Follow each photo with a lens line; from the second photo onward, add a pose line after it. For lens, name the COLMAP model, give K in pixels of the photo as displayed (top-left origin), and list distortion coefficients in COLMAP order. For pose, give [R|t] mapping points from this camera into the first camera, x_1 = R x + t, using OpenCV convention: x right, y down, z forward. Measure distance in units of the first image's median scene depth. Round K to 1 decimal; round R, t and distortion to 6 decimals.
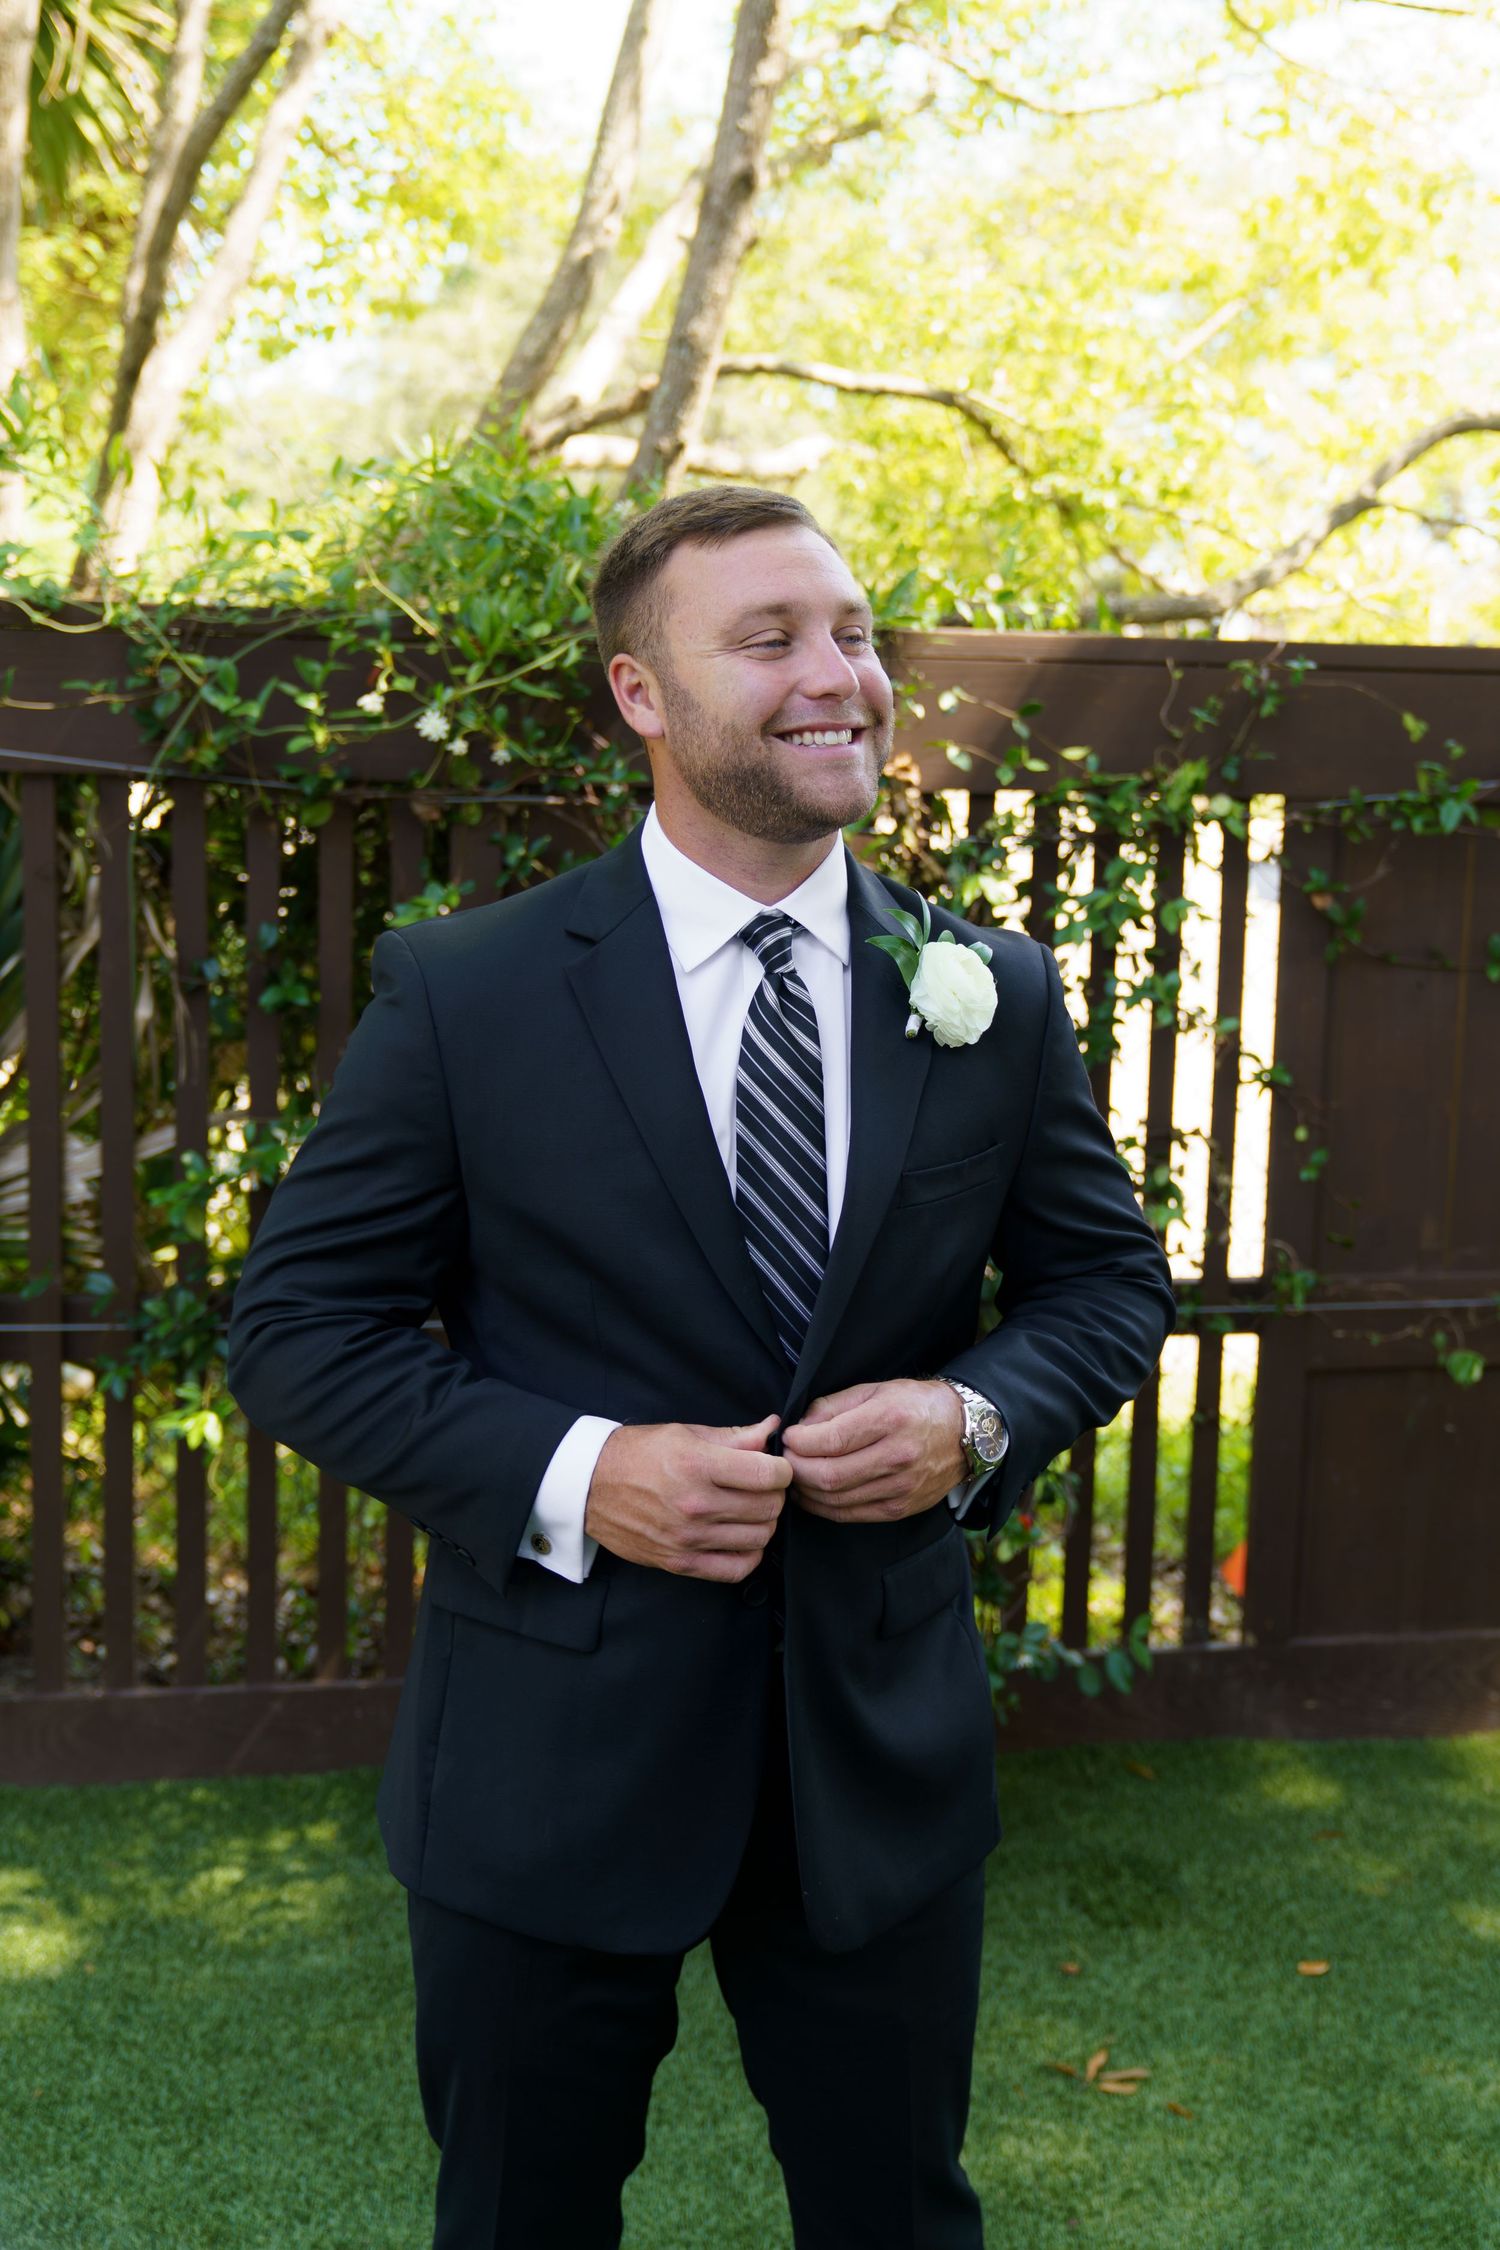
lens RADIAL K [[2360.3, 0, 793.2], [0, 2360.3, 1012.5], [0, 0, 1]] dist [0.007478, -0.028519]
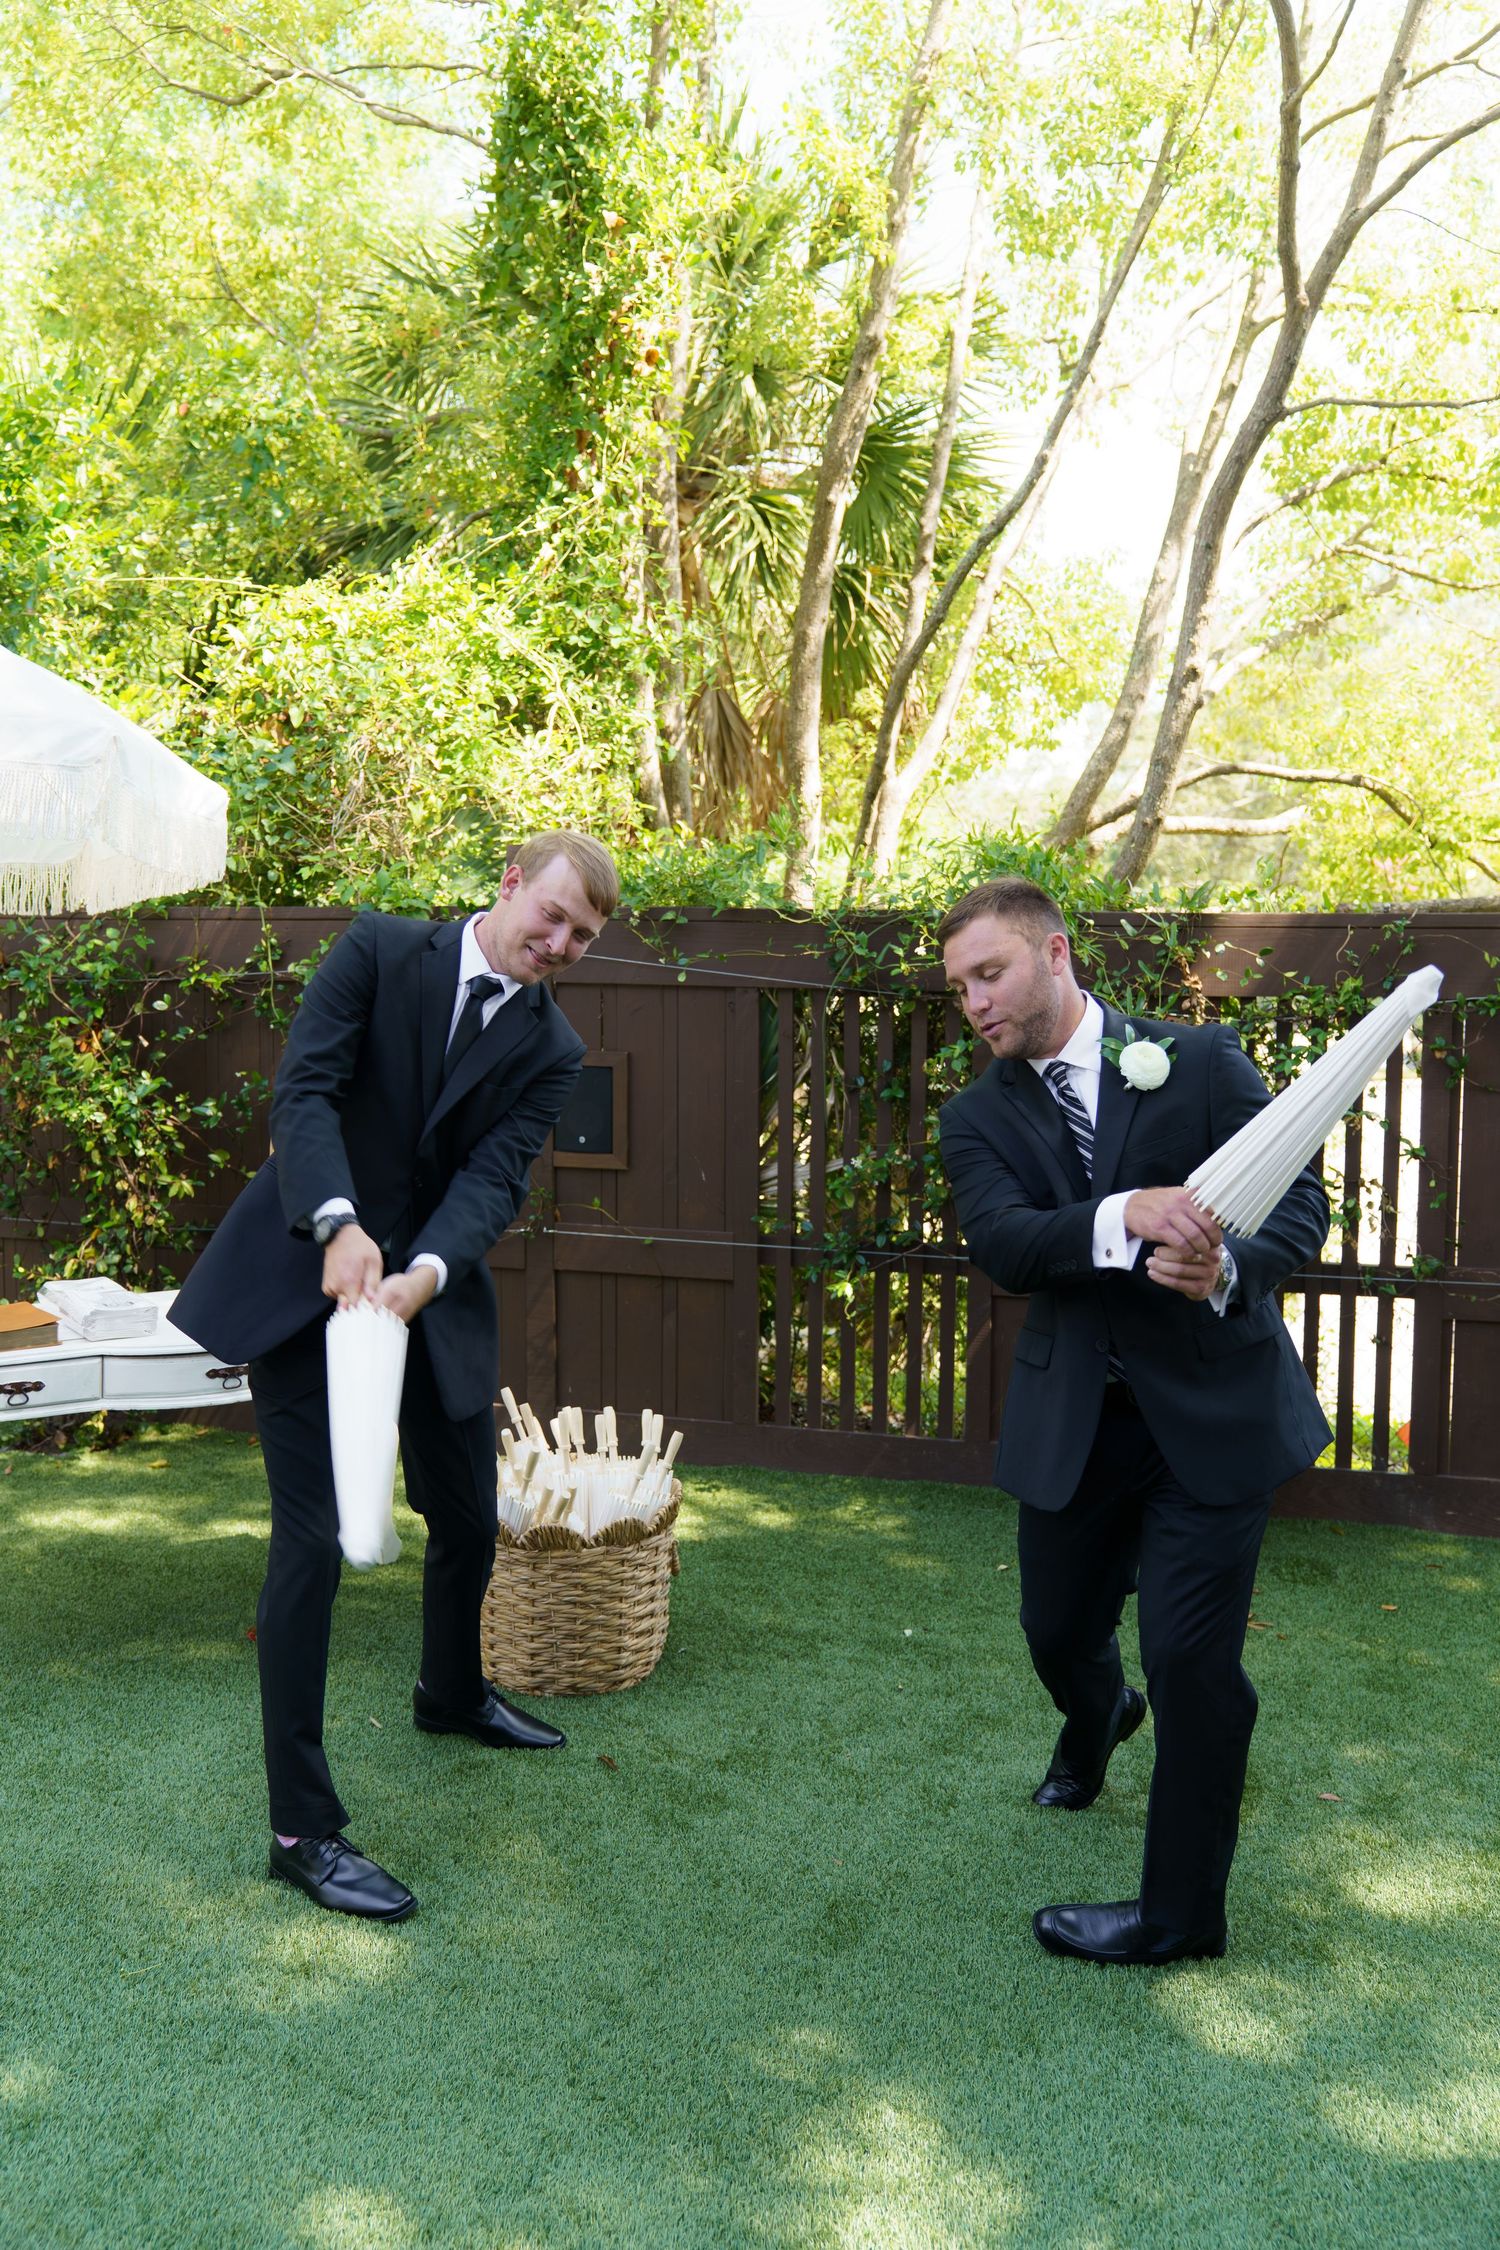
lens RADIAL K [[1811.0, 0, 750.0], [0, 1811.0, 1125.0], [0, 0, 1]] dist [0.020469, 0.057059]
pose [[0.929634, 0.017663, -0.368060, 0.235831], [-0.042273, 0.997368, -0.058910, 0.108597], [0.366051, 0.070324, 0.927934, -0.481007]]
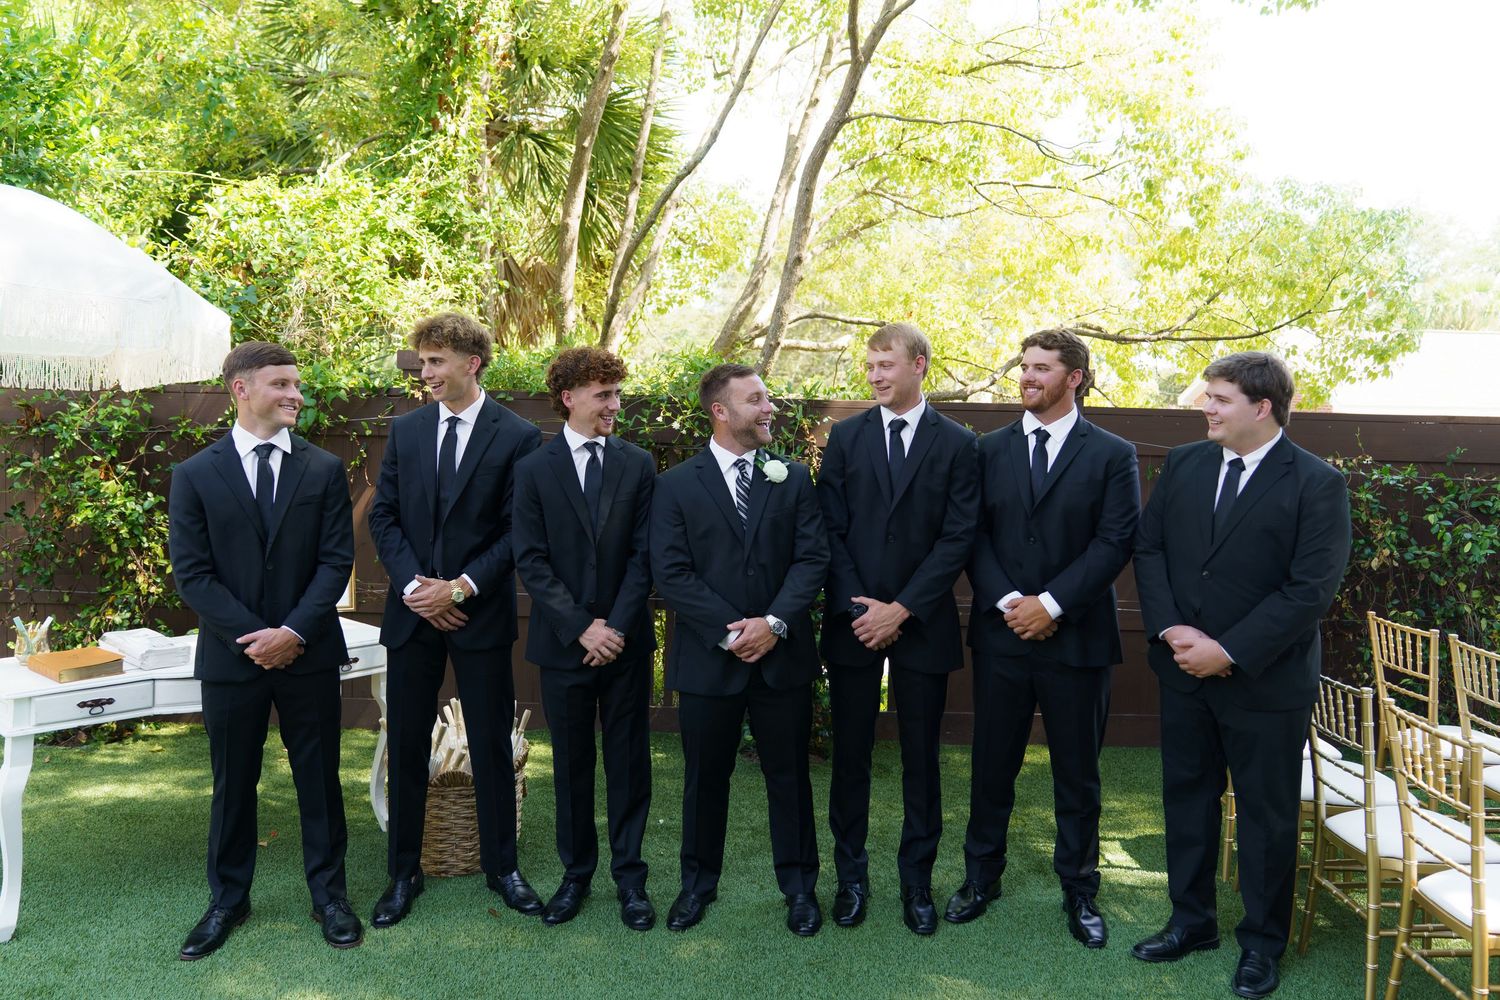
lens RADIAL K [[1102.9, 0, 750.0], [0, 1102.9, 500.0], [0, 0, 1]] dist [0.038851, -0.004059]
pose [[0.988445, 0.006957, -0.151420, 0.181635], [-0.019190, 0.996652, -0.079478, 0.104917], [0.150360, 0.081465, 0.985269, -0.546719]]
